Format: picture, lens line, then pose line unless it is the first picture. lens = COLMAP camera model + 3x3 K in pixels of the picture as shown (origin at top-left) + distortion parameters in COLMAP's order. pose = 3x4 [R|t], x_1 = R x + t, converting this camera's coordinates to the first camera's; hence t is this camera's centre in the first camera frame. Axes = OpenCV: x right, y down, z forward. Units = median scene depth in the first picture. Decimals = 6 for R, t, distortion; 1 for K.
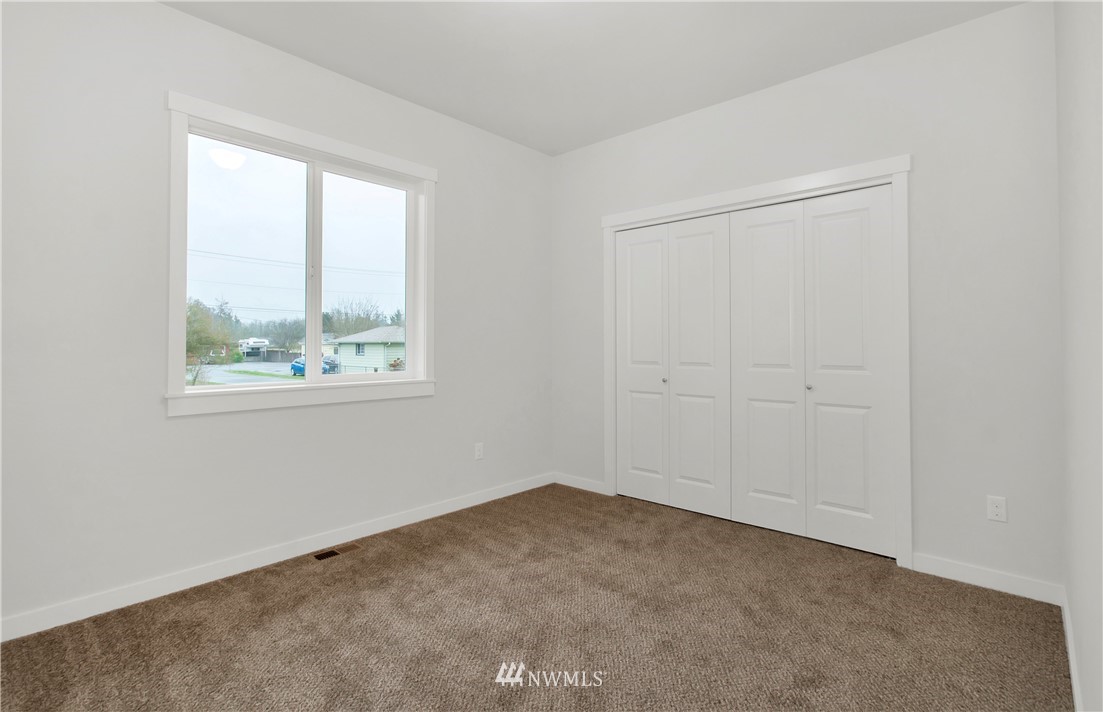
lens RADIAL K [[515.8, 0, 549.3], [0, 515.8, 347.8], [0, 0, 1]] dist [-0.008897, 0.002239]
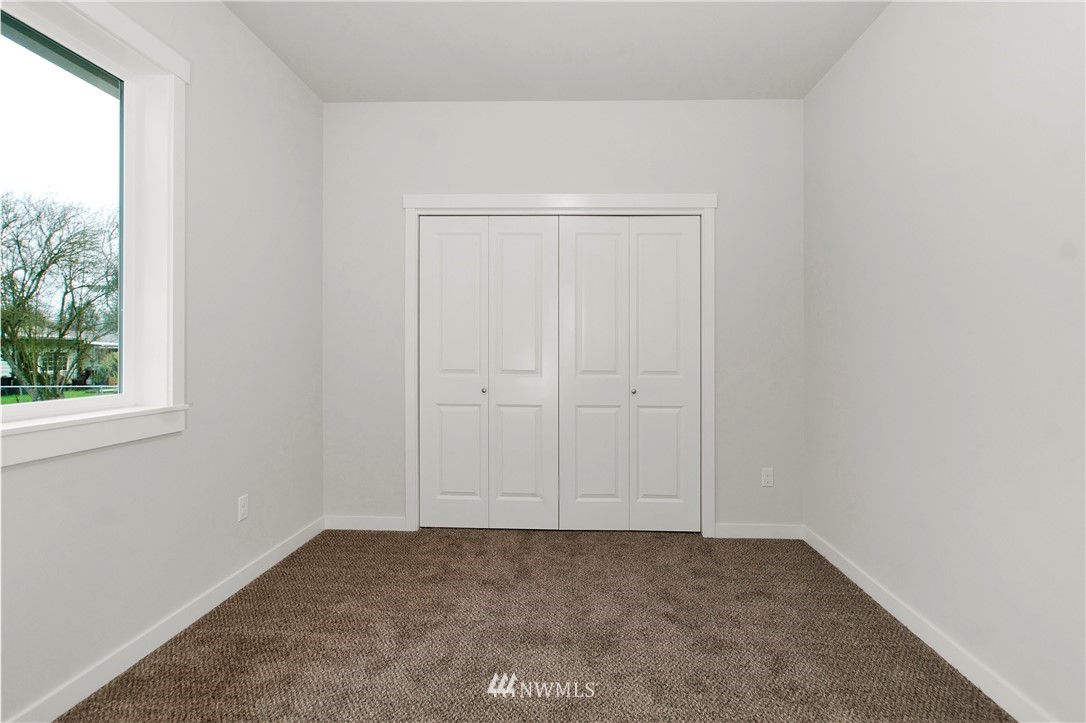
lens RADIAL K [[513.8, 0, 549.9], [0, 513.8, 360.7], [0, 0, 1]] dist [-0.009942, 0.005307]
pose [[0.760685, -0.005246, 0.649099, -0.321304], [-0.003389, 0.999922, 0.012053, -0.000542], [-0.649112, -0.011368, 0.760608, 0.287546]]
